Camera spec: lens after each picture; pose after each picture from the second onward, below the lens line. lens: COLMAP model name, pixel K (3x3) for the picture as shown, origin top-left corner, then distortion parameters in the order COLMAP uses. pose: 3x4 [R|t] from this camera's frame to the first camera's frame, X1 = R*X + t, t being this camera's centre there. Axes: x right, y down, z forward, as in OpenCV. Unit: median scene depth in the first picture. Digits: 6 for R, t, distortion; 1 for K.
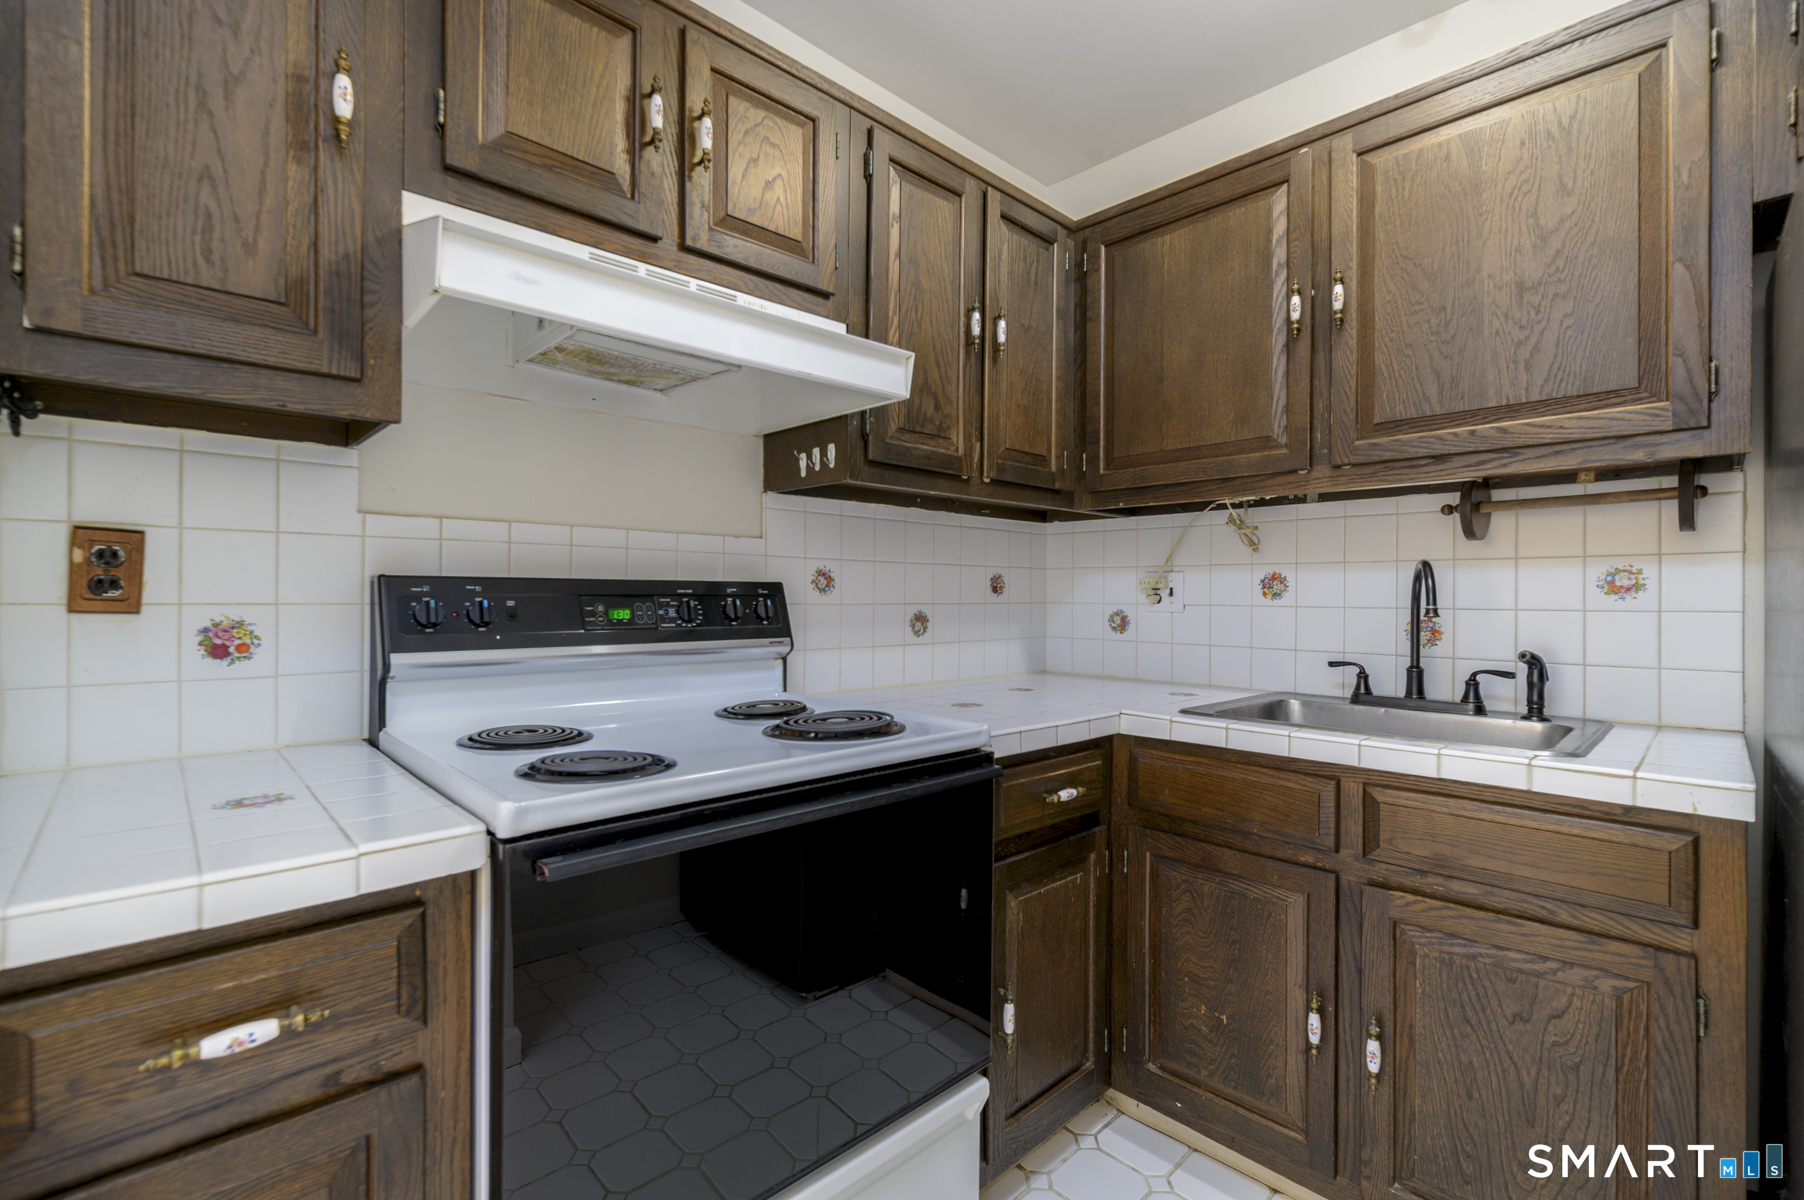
lens RADIAL K [[793.7, 0, 897.9], [0, 793.7, 597.9], [0, 0, 1]] dist [-0.001475, -0.001243]
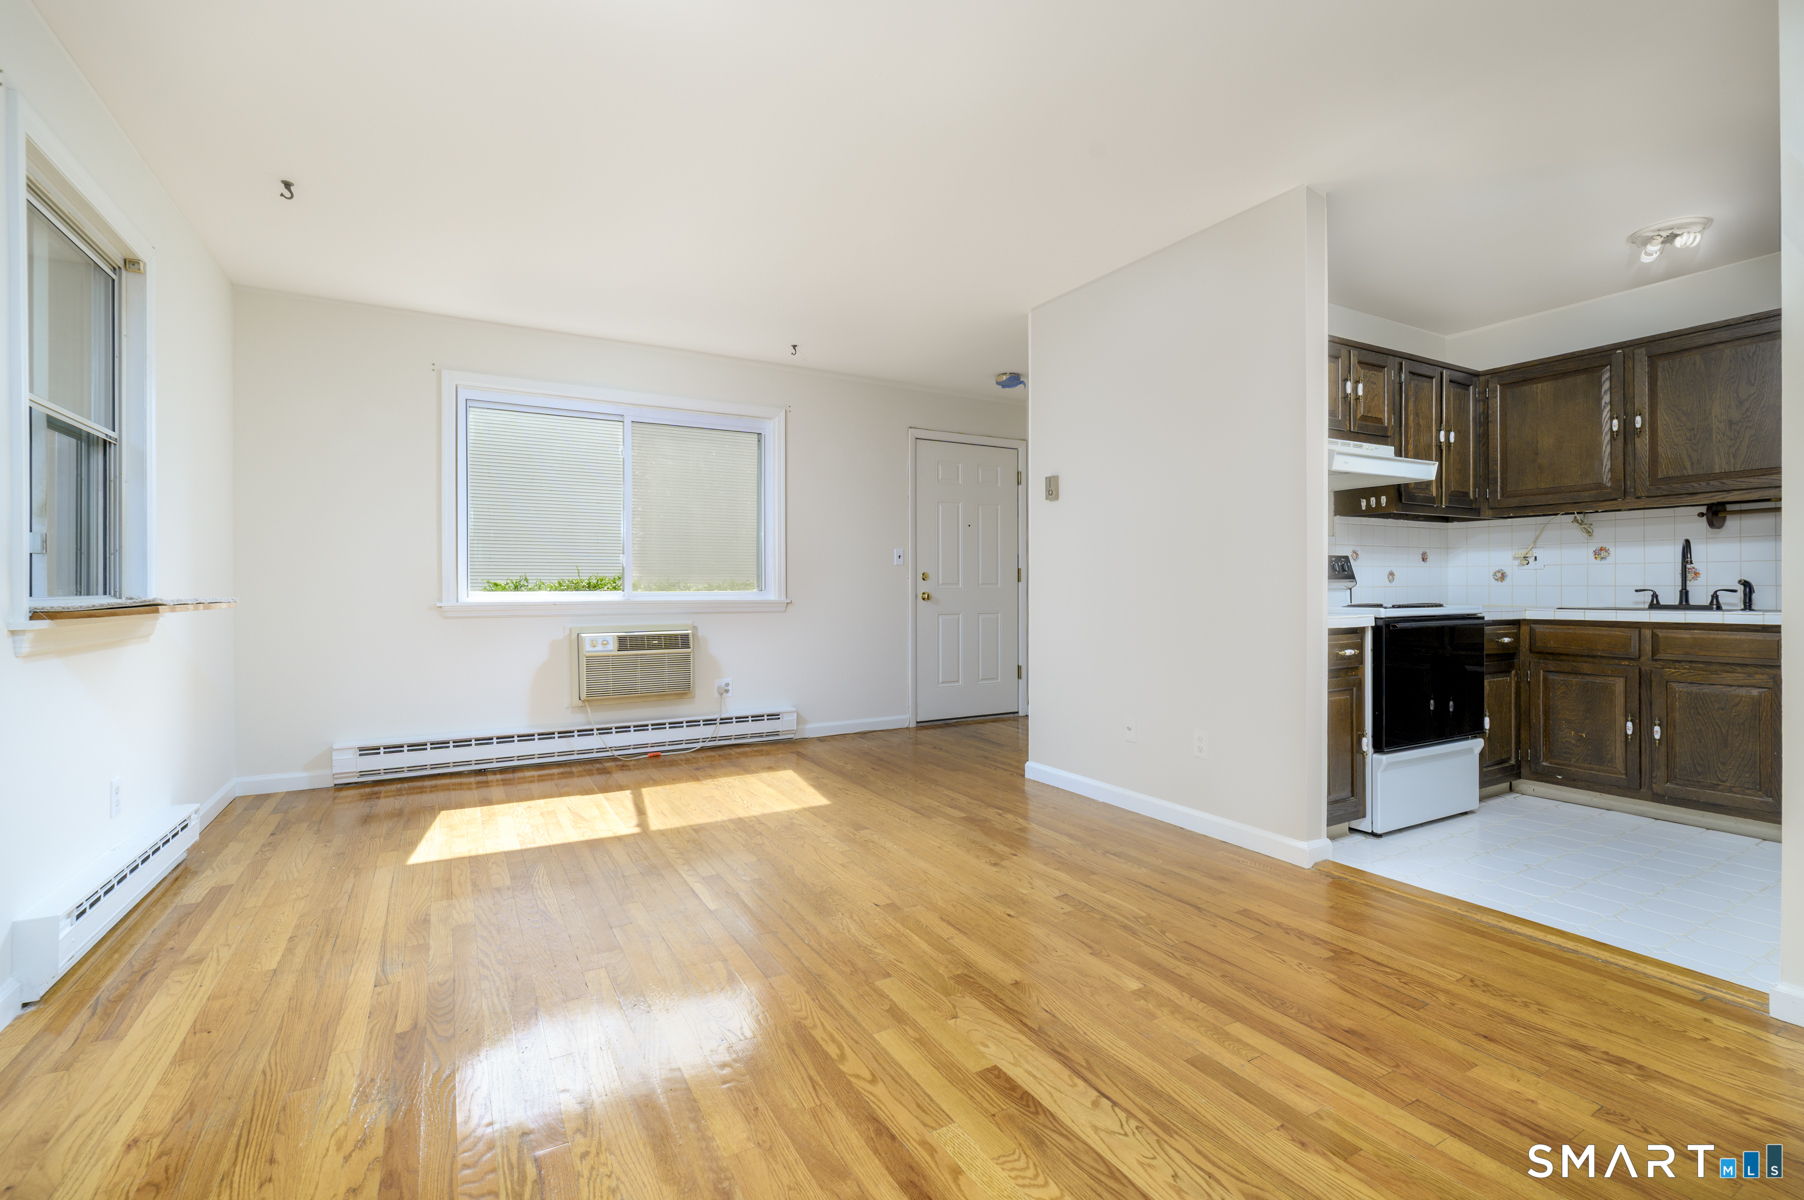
lens RADIAL K [[793.7, 0, 904.0], [0, 793.7, 590.0], [0, 0, 1]] dist [-0.001475, -0.001243]
pose [[0.969425, -0.009385, -0.245207, -0.869814], [0.009681, 0.999953, -0.000002, 0.070368], [0.245195, -0.002372, 0.969471, -1.600795]]
